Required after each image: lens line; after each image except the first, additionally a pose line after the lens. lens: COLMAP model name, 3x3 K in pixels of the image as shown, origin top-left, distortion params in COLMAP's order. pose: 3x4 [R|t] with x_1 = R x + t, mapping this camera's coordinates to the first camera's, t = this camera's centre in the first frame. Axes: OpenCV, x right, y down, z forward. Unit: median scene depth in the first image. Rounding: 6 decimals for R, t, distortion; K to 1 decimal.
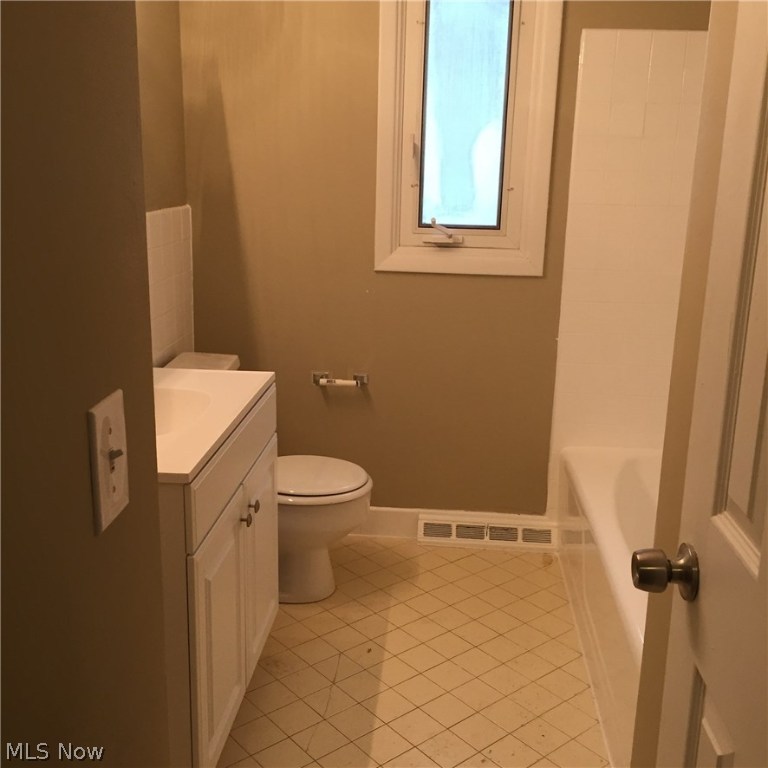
lens RADIAL K [[906.3, 0, 388.0], [0, 906.3, 383.0], [0, 0, 1]] dist [0.077478, 0.000000]
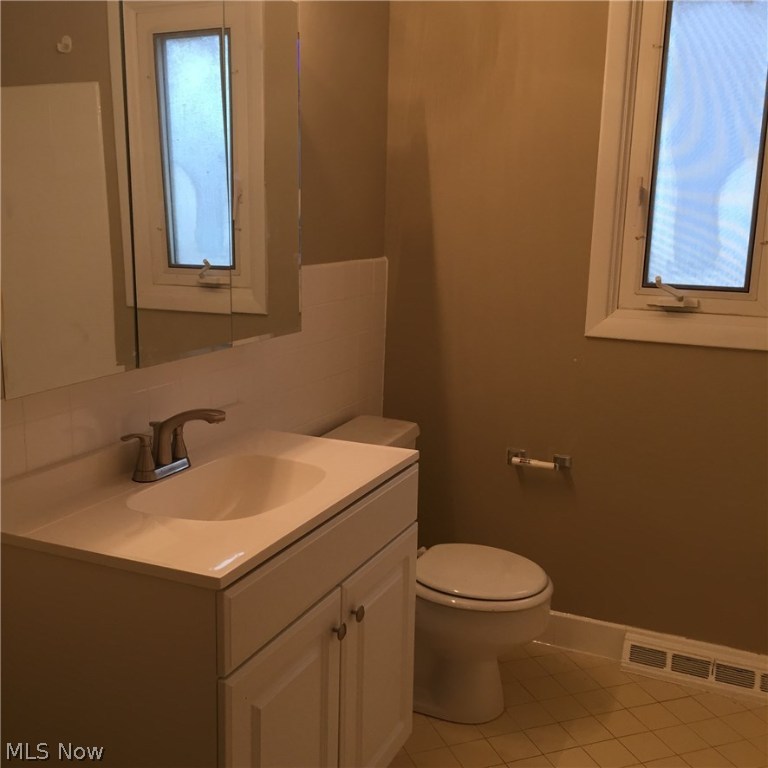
lens RADIAL K [[906.3, 0, 379.3], [0, 906.3, 386.4], [0, 0, 1]] dist [0.077478, 0.000000]
pose [[0.942975, 0.065426, -0.326371, 0.085340], [-0.084220, 0.995485, -0.043775, -0.023703], [0.322033, 0.068765, 0.944228, 0.137751]]
